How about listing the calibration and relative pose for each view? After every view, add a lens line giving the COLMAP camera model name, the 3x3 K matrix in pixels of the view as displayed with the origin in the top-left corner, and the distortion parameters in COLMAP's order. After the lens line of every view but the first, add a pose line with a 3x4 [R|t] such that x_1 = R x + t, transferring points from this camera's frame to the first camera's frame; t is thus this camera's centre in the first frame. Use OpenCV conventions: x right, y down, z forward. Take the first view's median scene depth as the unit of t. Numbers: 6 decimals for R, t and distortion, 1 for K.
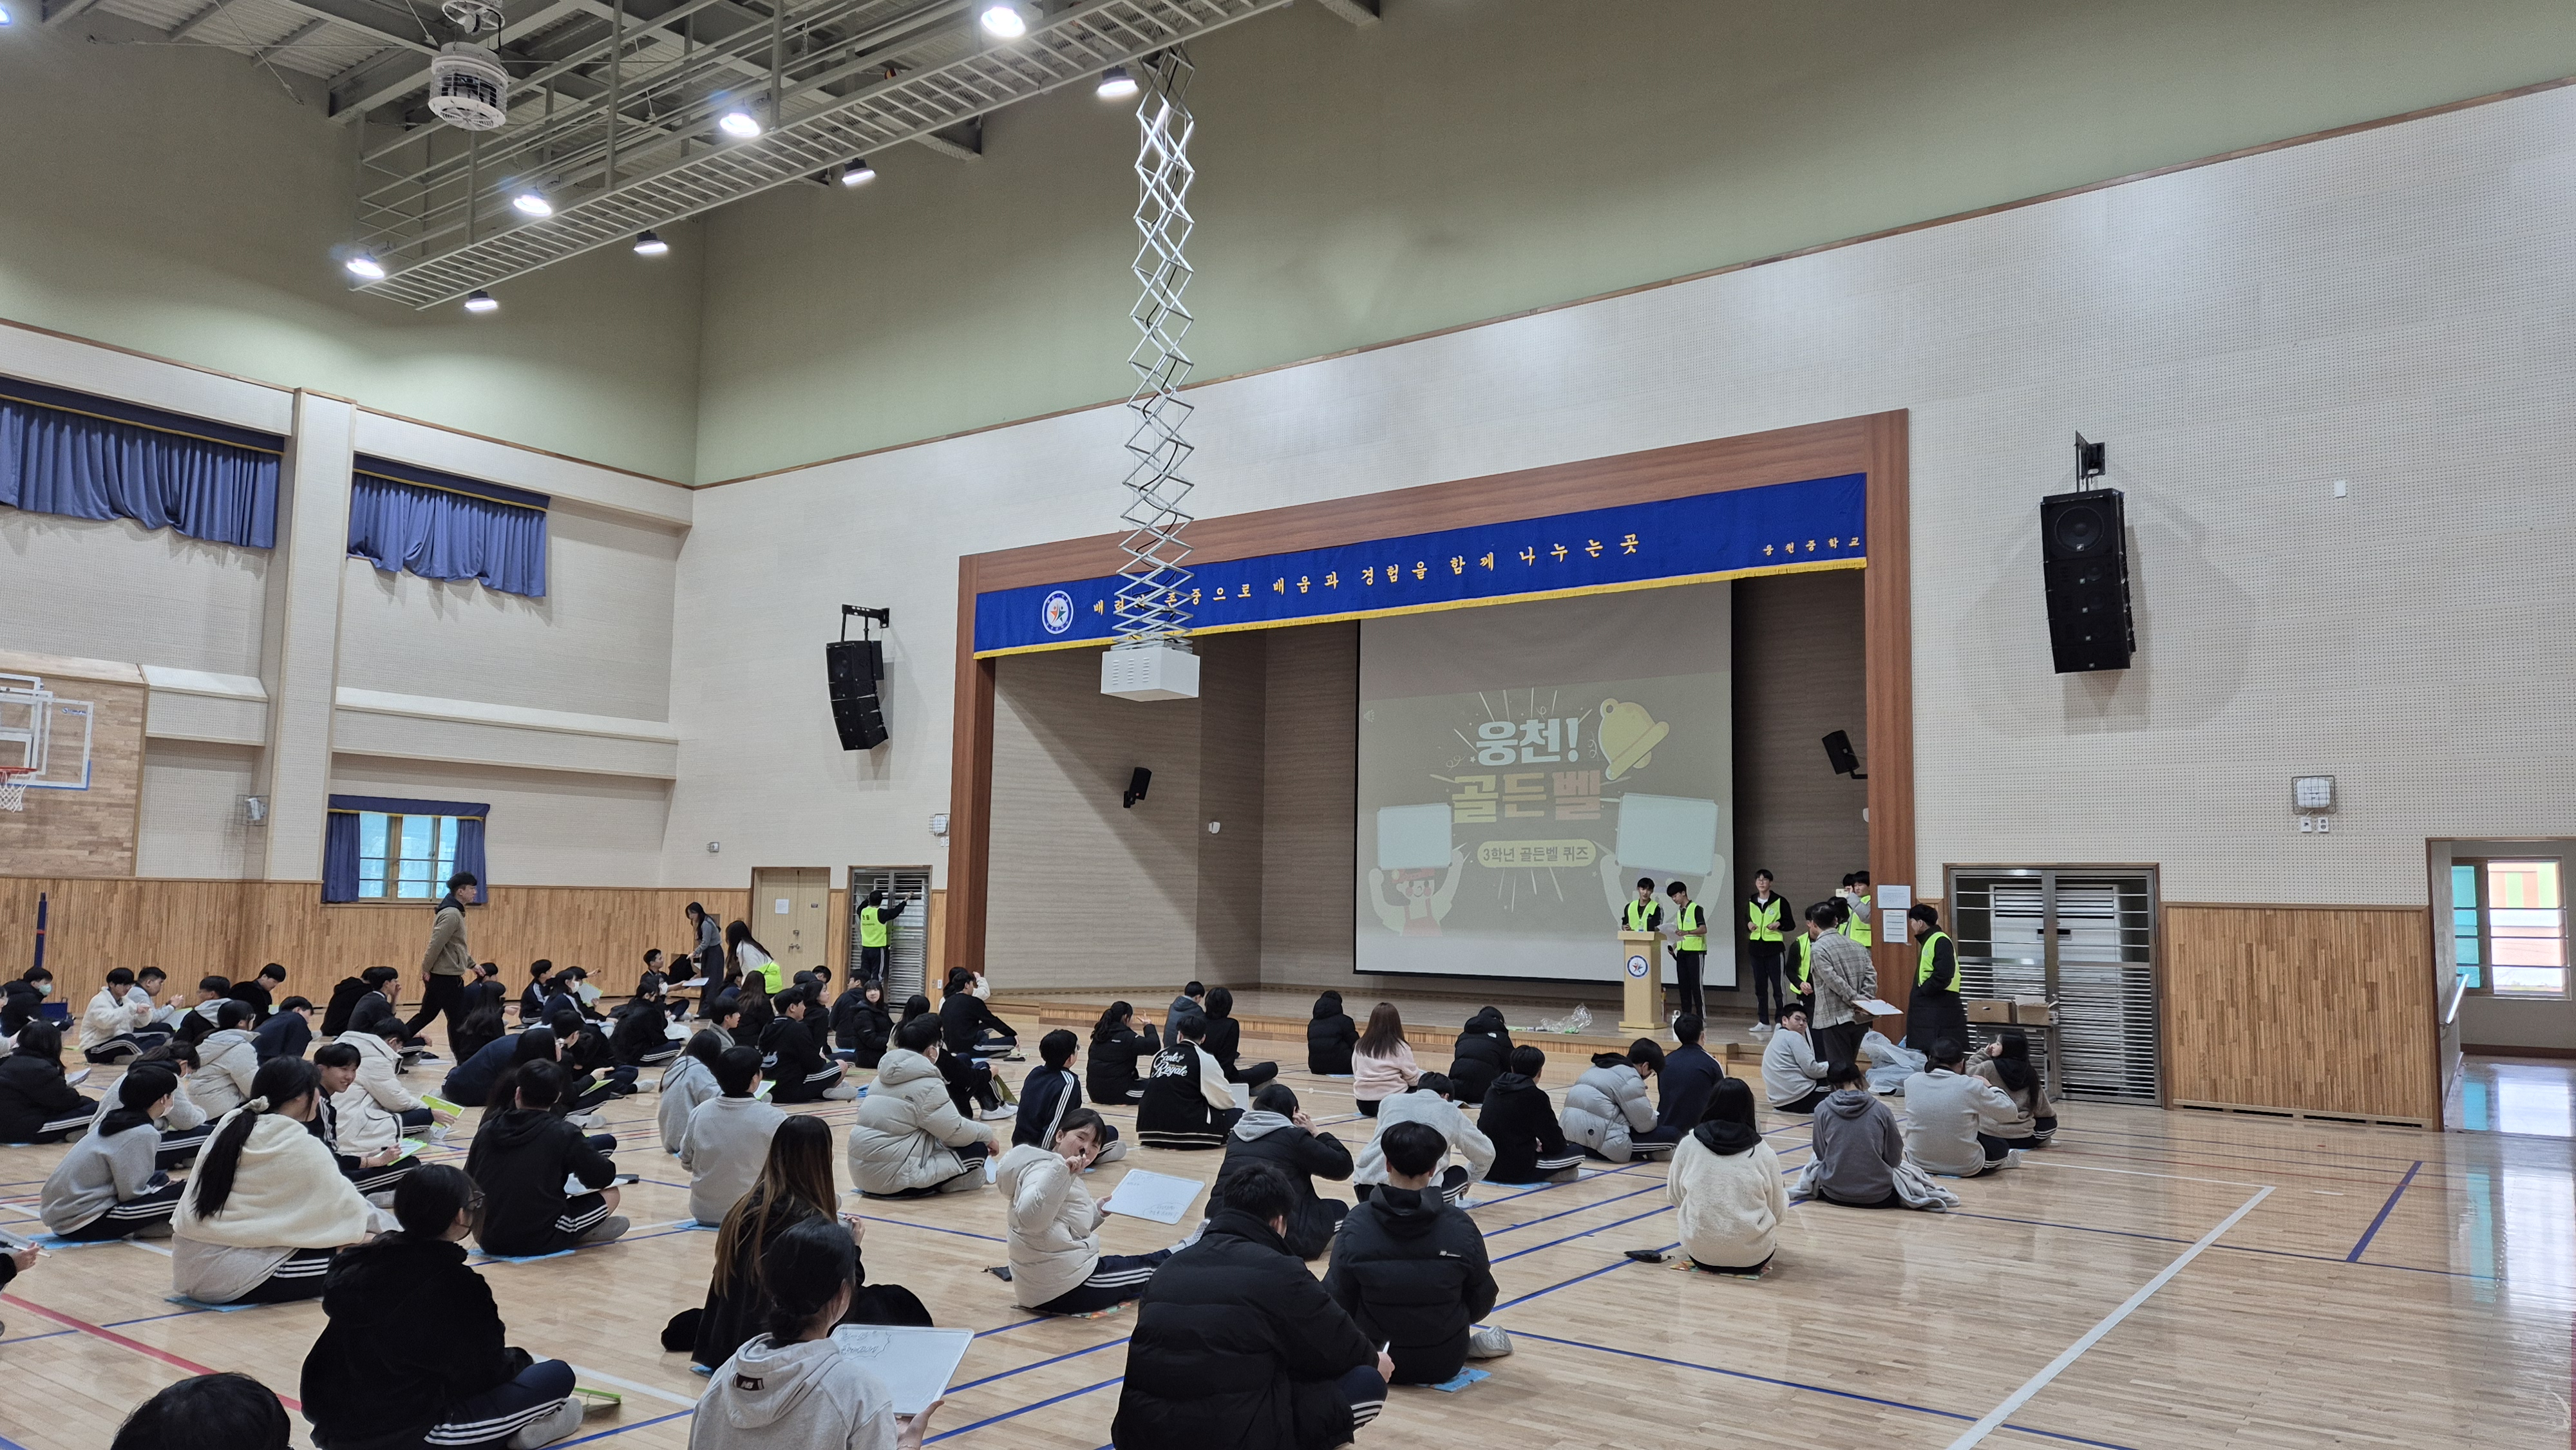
lens RADIAL K [[1711.1, 0, 1282.0], [0, 1711.1, 739.7], [0, 0, 1]] dist [0.097776, -0.081332]
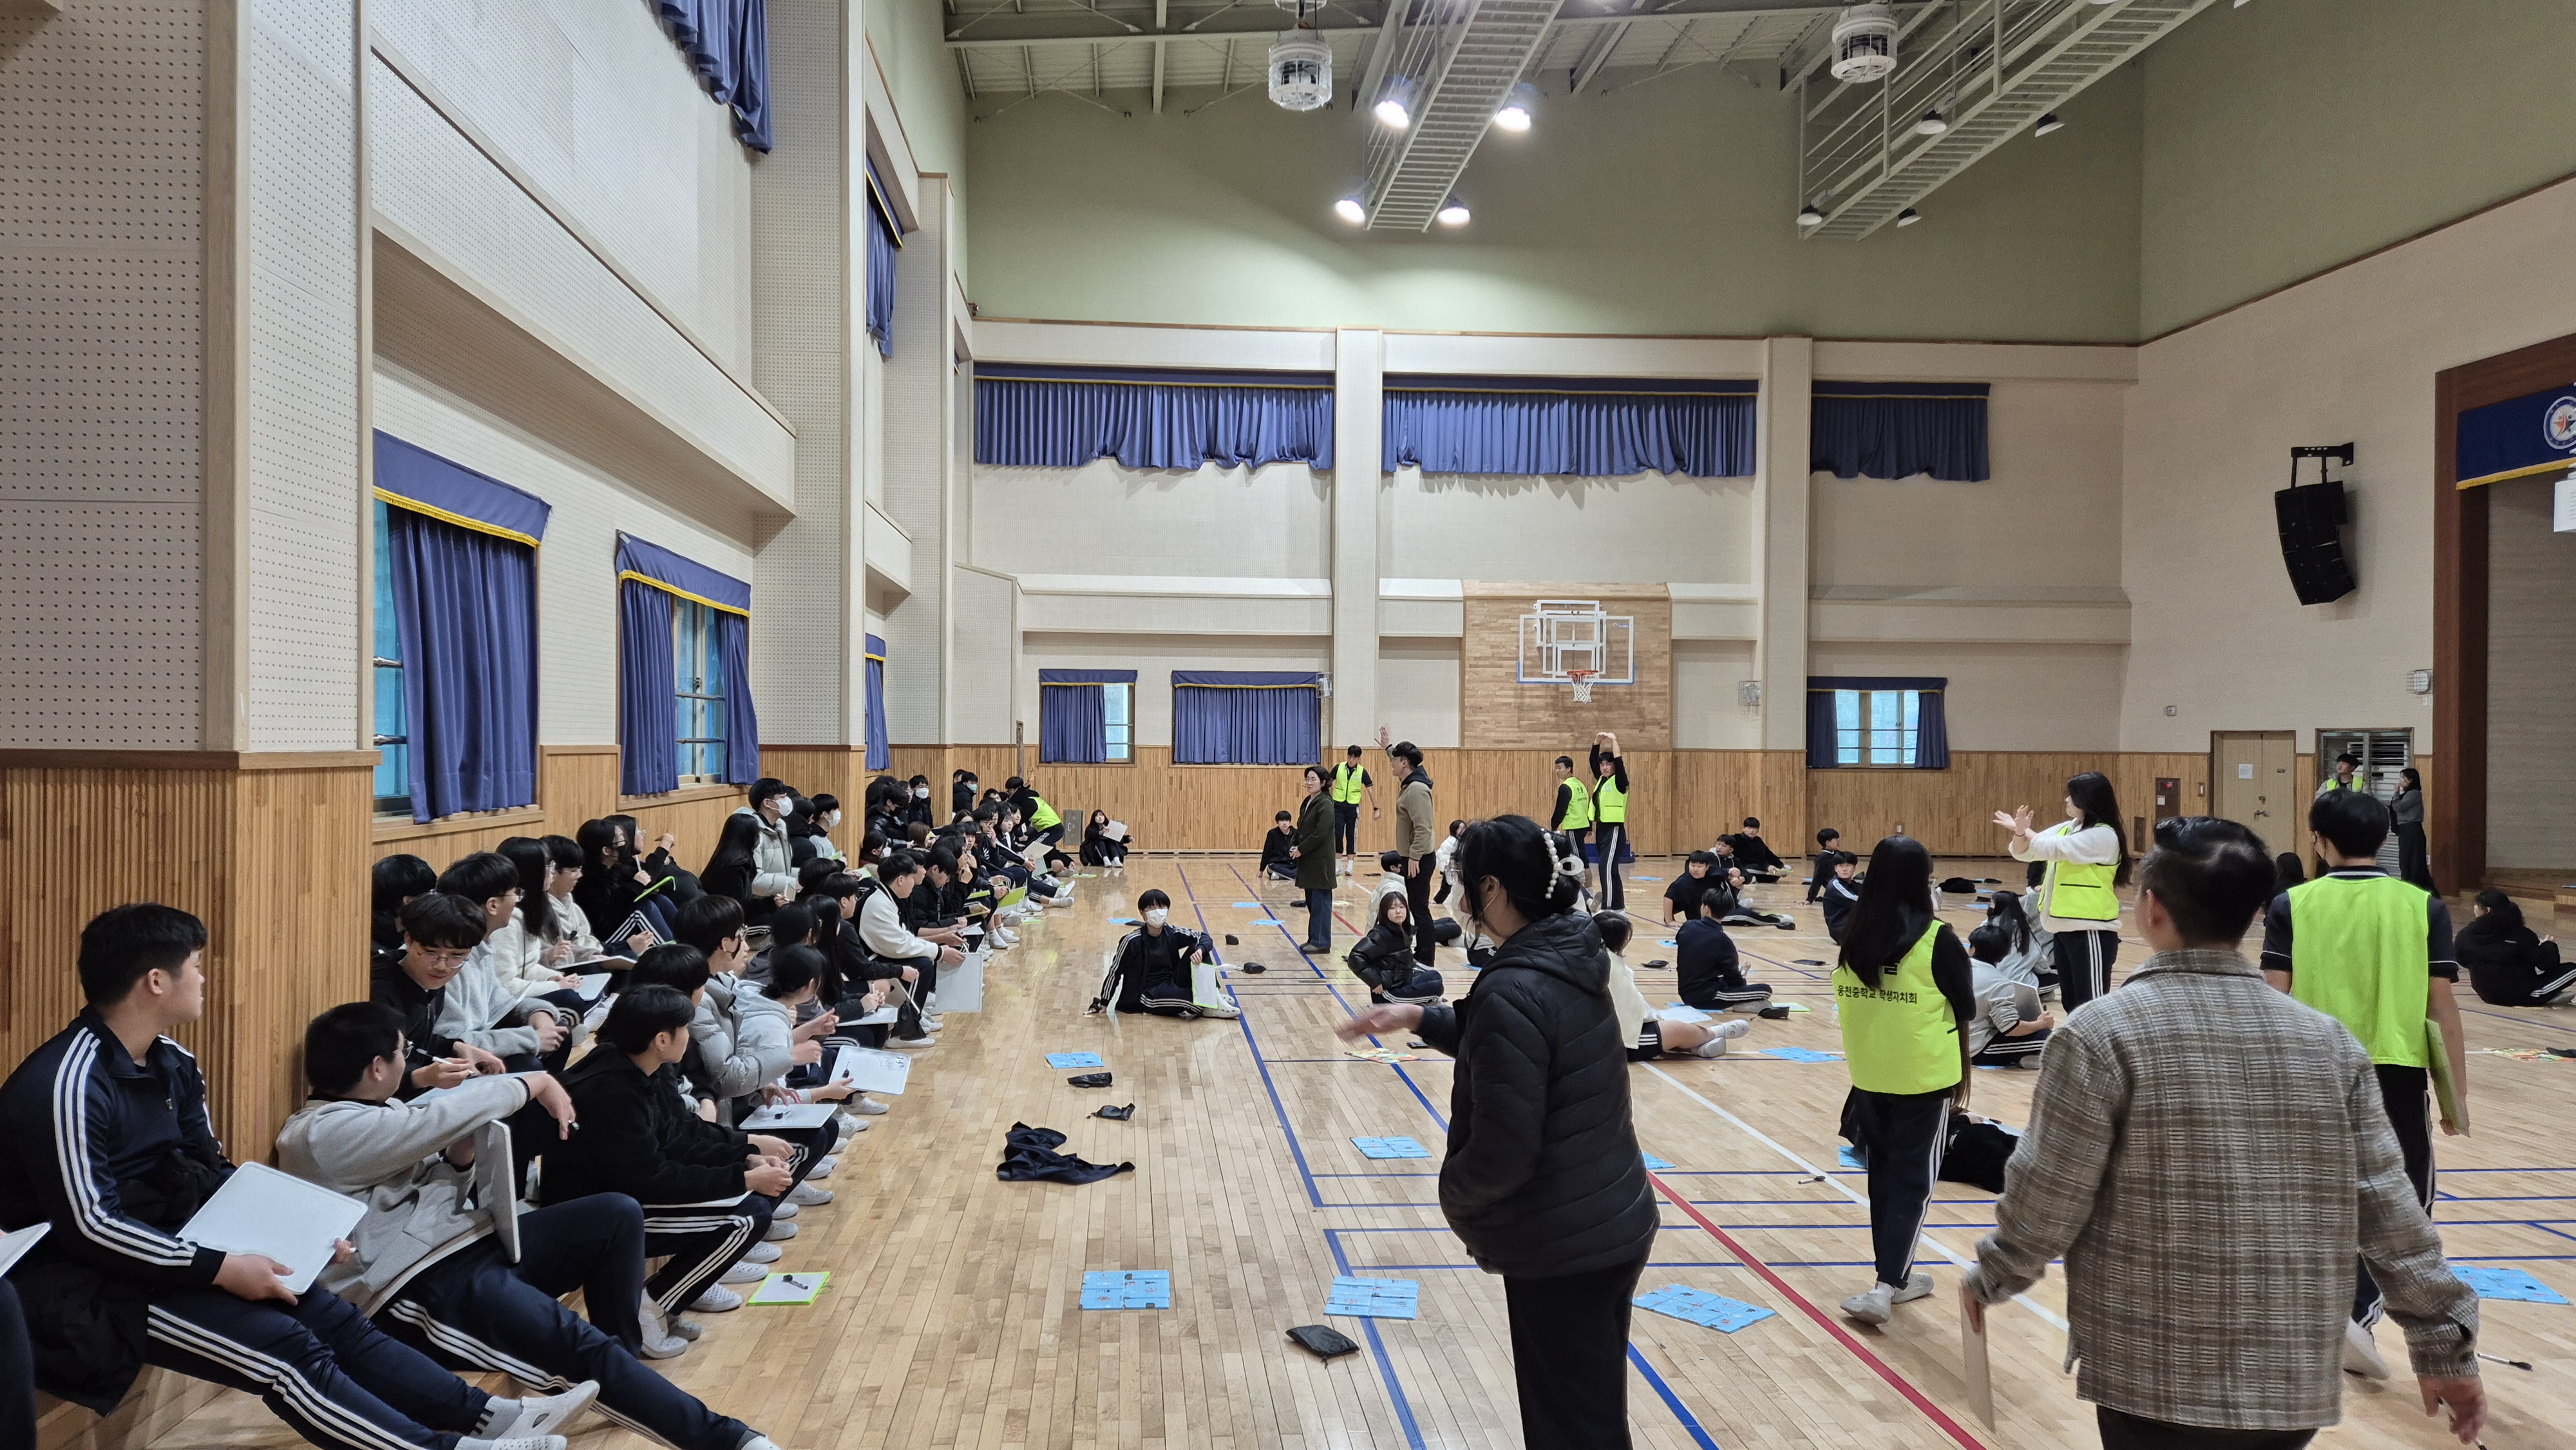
lens RADIAL K [[1722.0, 0, 1252.6], [0, 1722.0, 744.0], [0, 0, 1]] dist [0.086763, -0.081214]
pose [[0.650723, -0.012754, -0.759208, 0.098388], [0.079746, 0.995477, 0.051628, -0.013508], [0.755116, -0.094139, 0.648798, -0.048234]]
